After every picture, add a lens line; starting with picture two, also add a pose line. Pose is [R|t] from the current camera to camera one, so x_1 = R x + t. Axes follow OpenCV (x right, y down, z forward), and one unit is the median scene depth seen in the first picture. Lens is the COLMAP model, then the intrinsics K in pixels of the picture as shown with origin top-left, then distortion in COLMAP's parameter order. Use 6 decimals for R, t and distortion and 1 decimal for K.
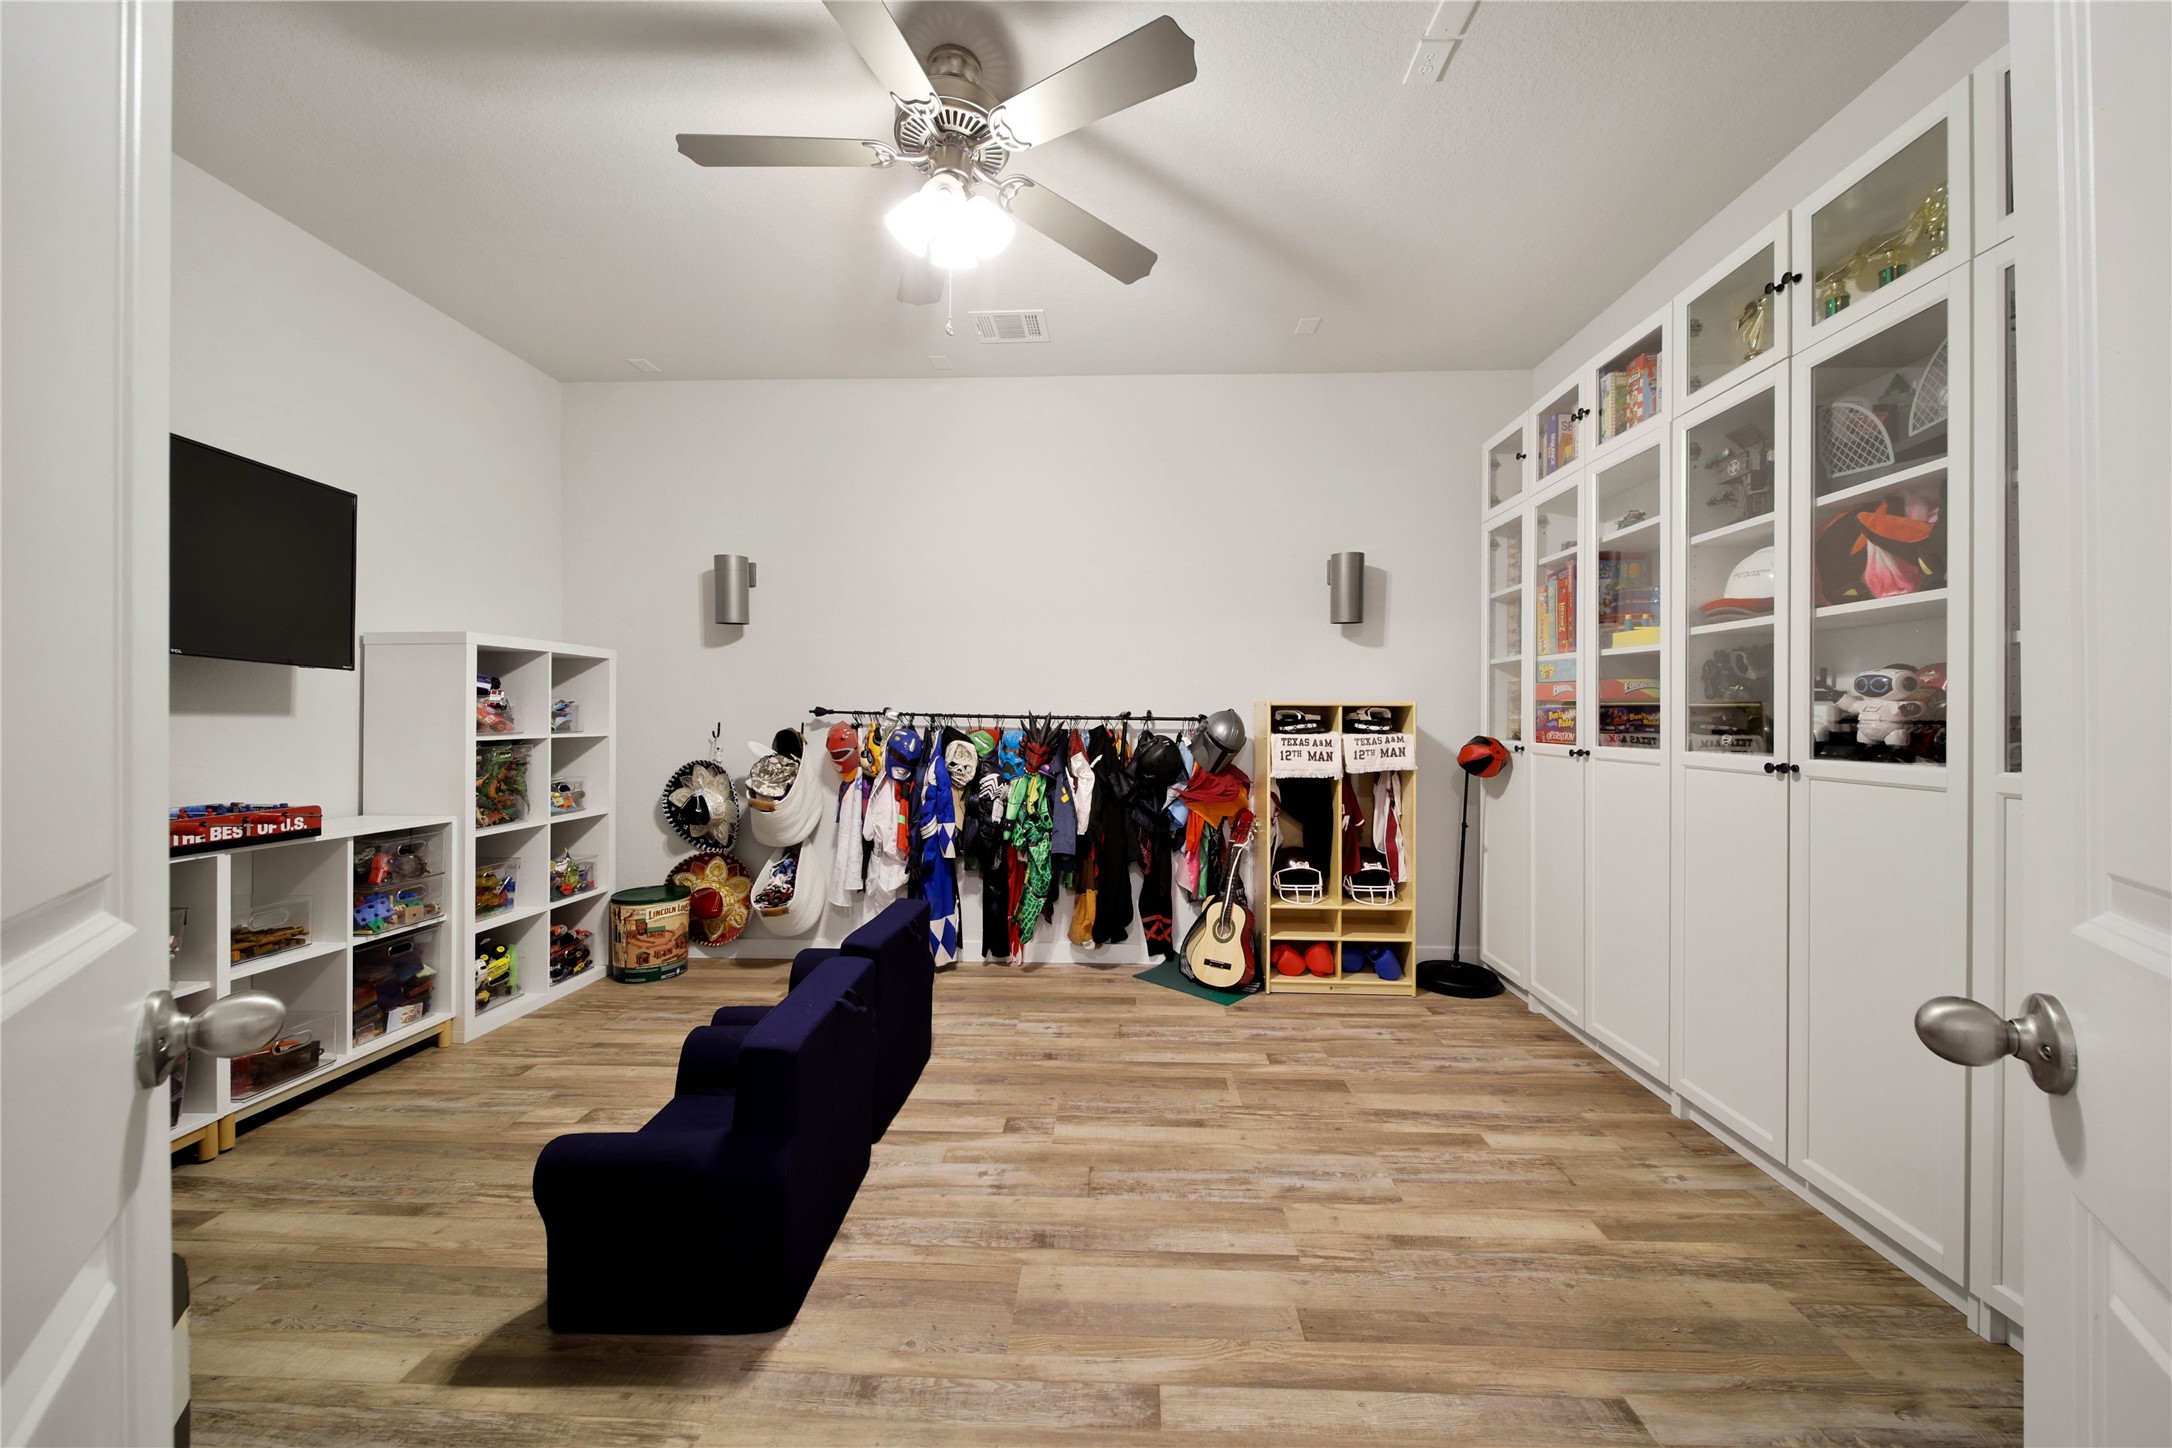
lens RADIAL K [[766.7, 0, 1084.2], [0, 766.7, 715.1], [0, 0, 1]] dist [0.001930, -0.001409]
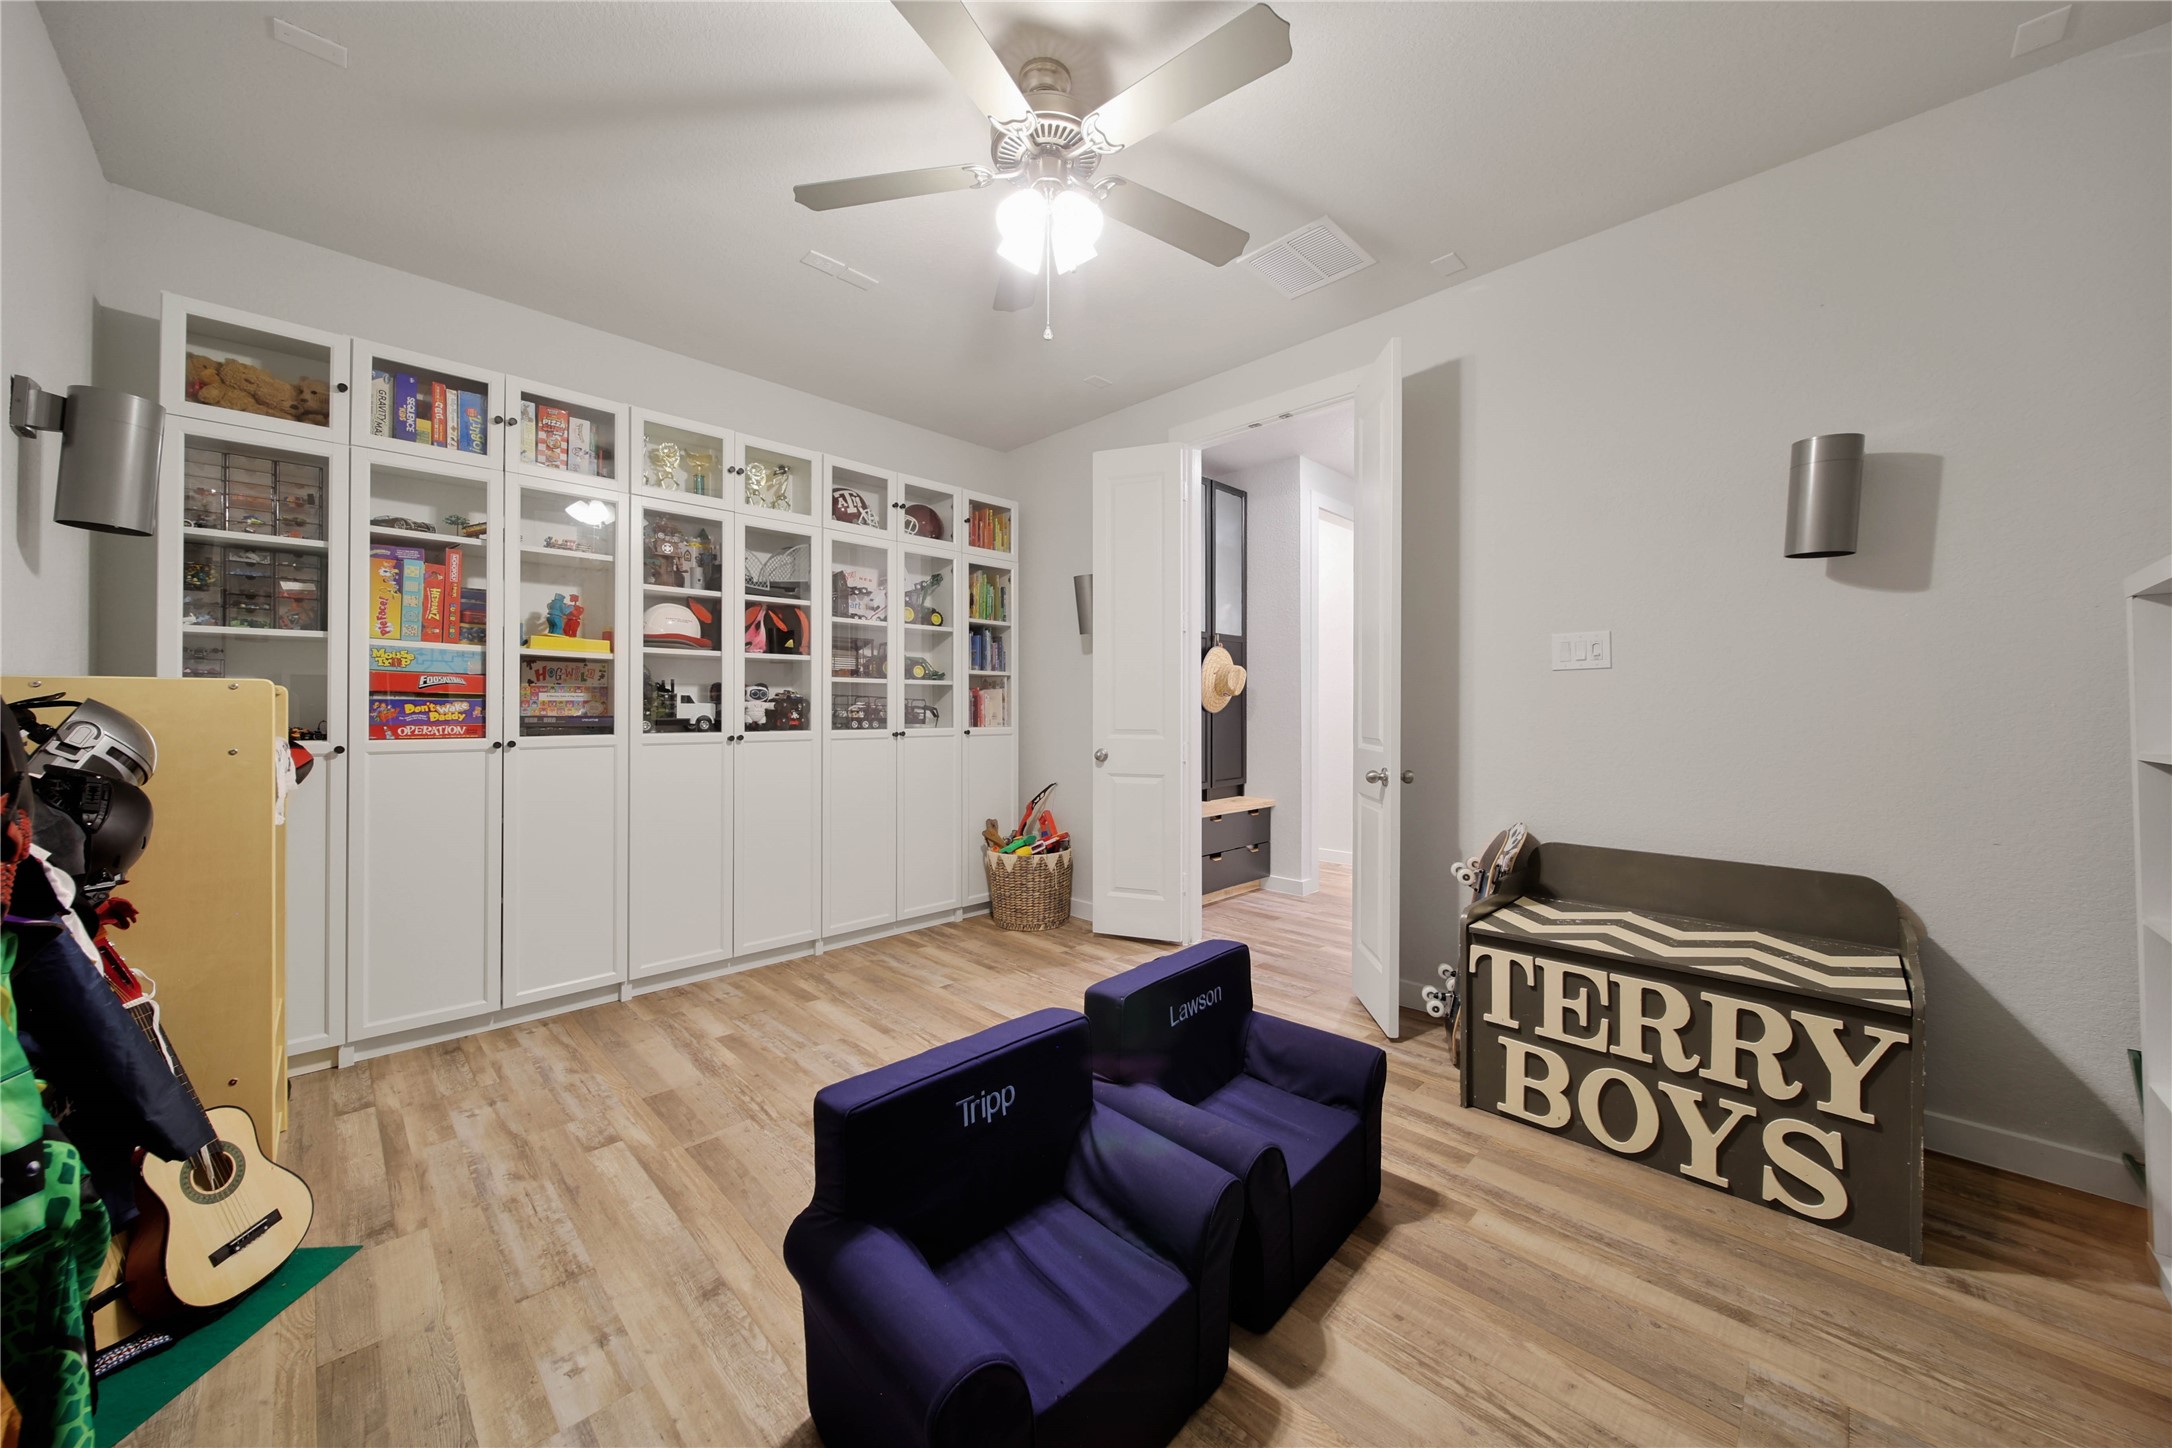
lens RADIAL K [[766.7, 0, 1102.2], [0, 766.7, 707.5], [0, 0, 1]] dist [0.001930, -0.001409]
pose [[-0.743192, -0.003607, 0.669069, -0.602039], [-0.002877, 0.999993, 0.002195, -0.003930], [-0.669072, -0.000293, -0.743197, 1.129666]]
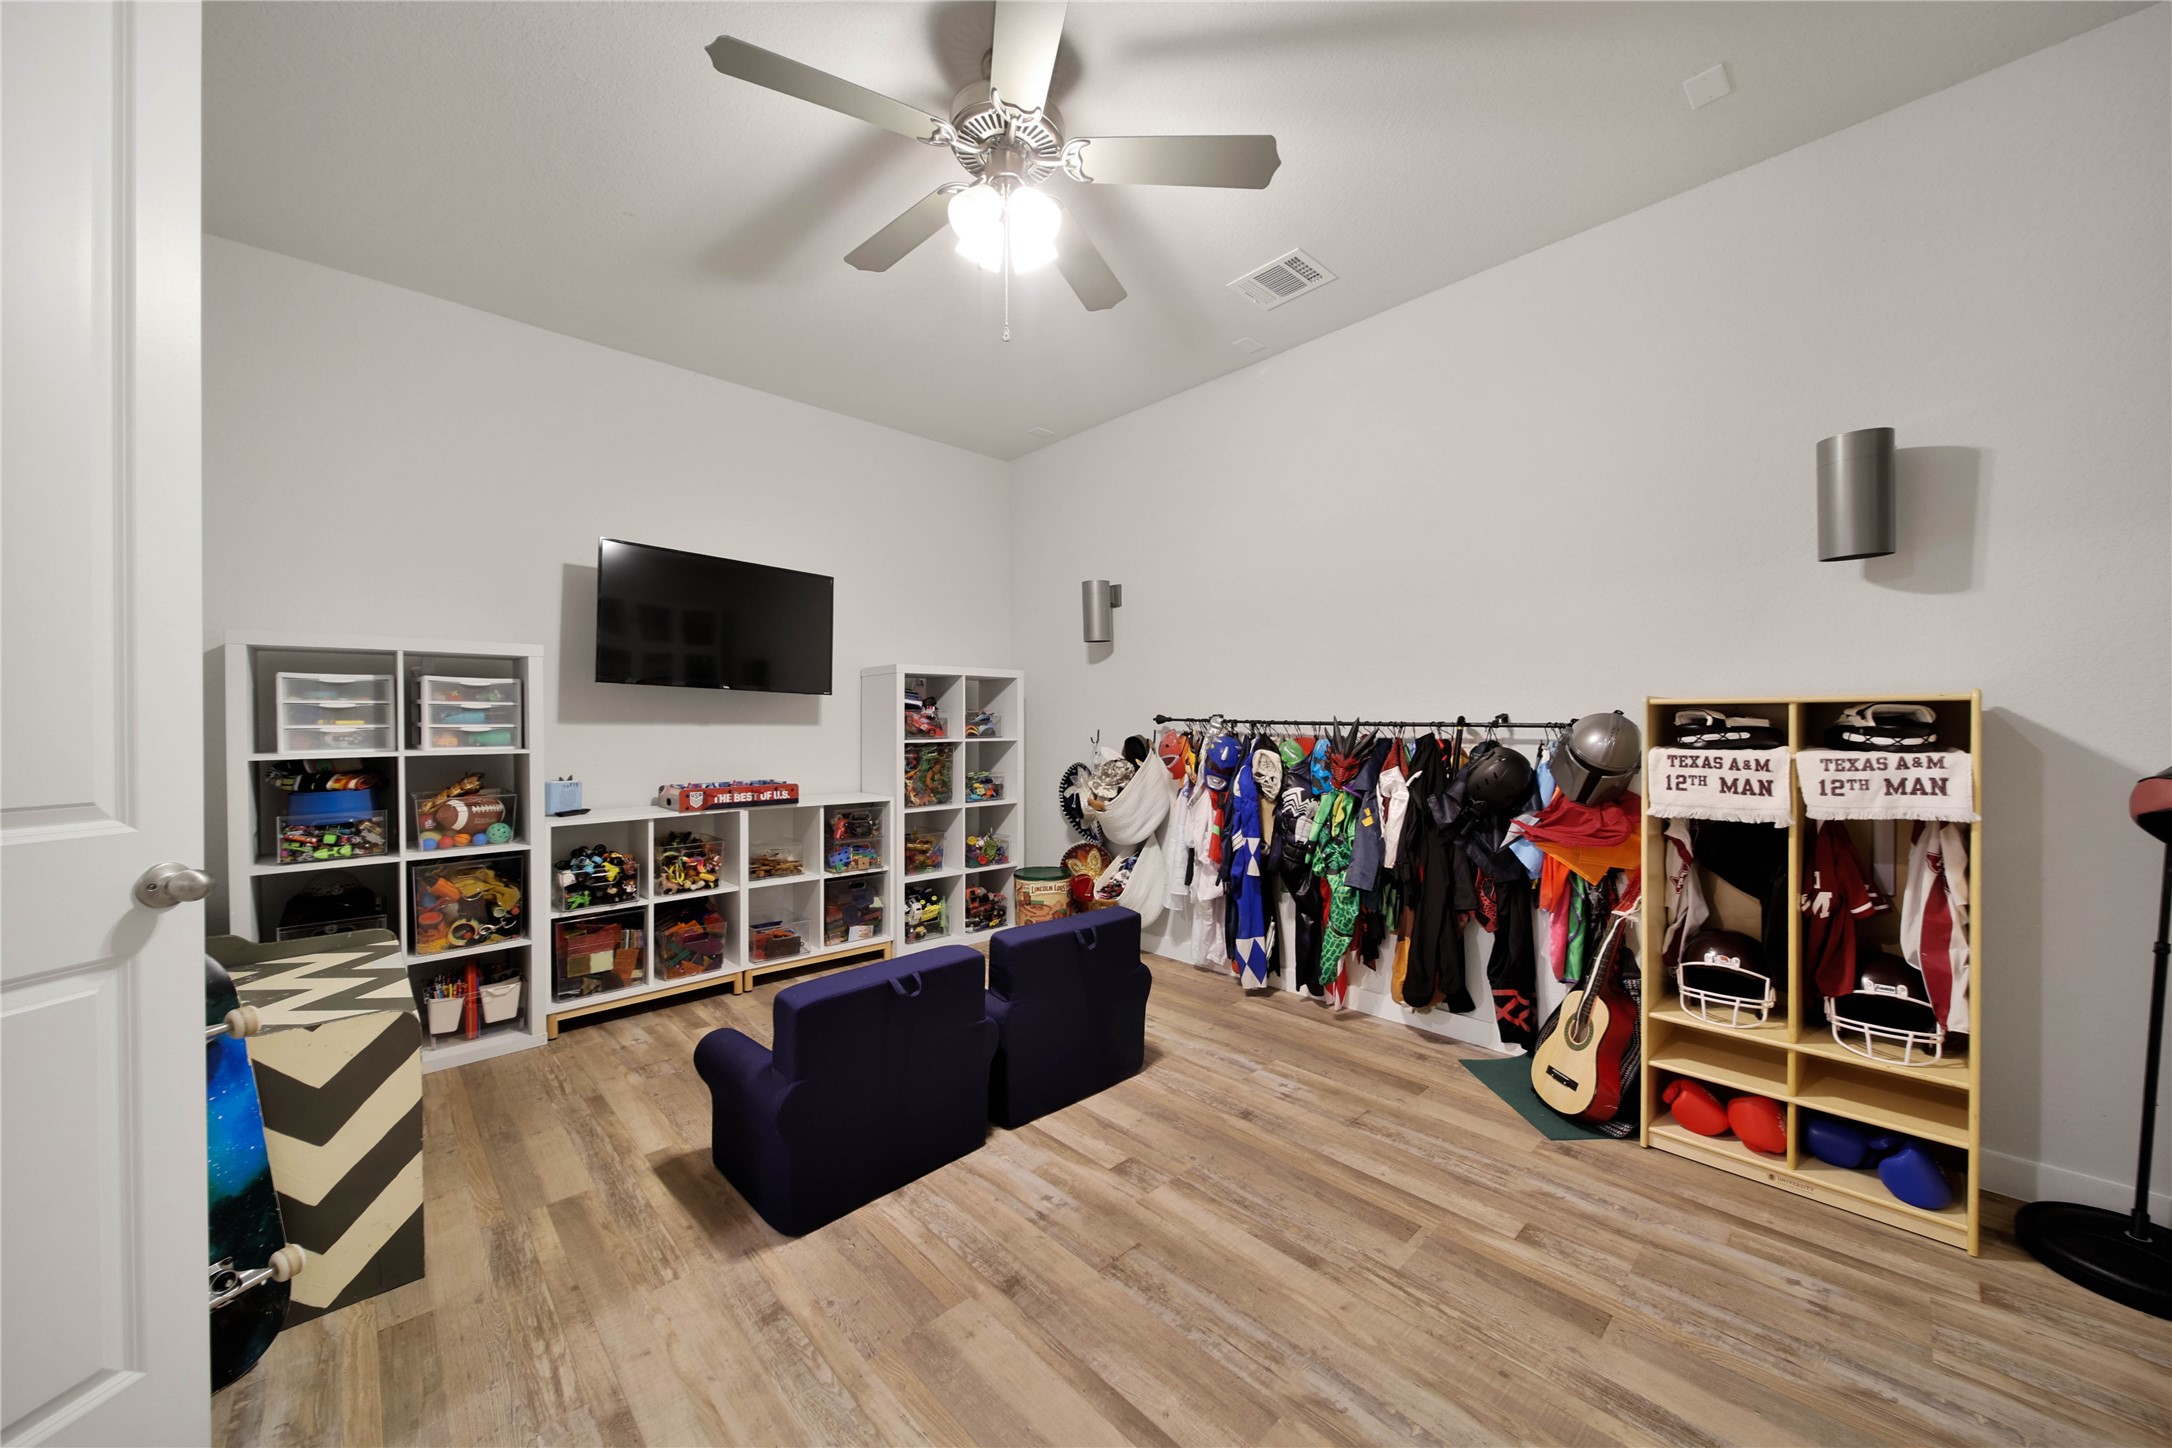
lens RADIAL K [[766.7, 0, 1104.4], [0, 766.7, 725.2], [0, 0, 1]] dist [0.001930, -0.001409]
pose [[0.726683, -0.002846, -0.686967, 0.397917], [0.006890, 0.999971, 0.003145, -0.000337], [0.686938, -0.007019, 0.726682, 0.238850]]
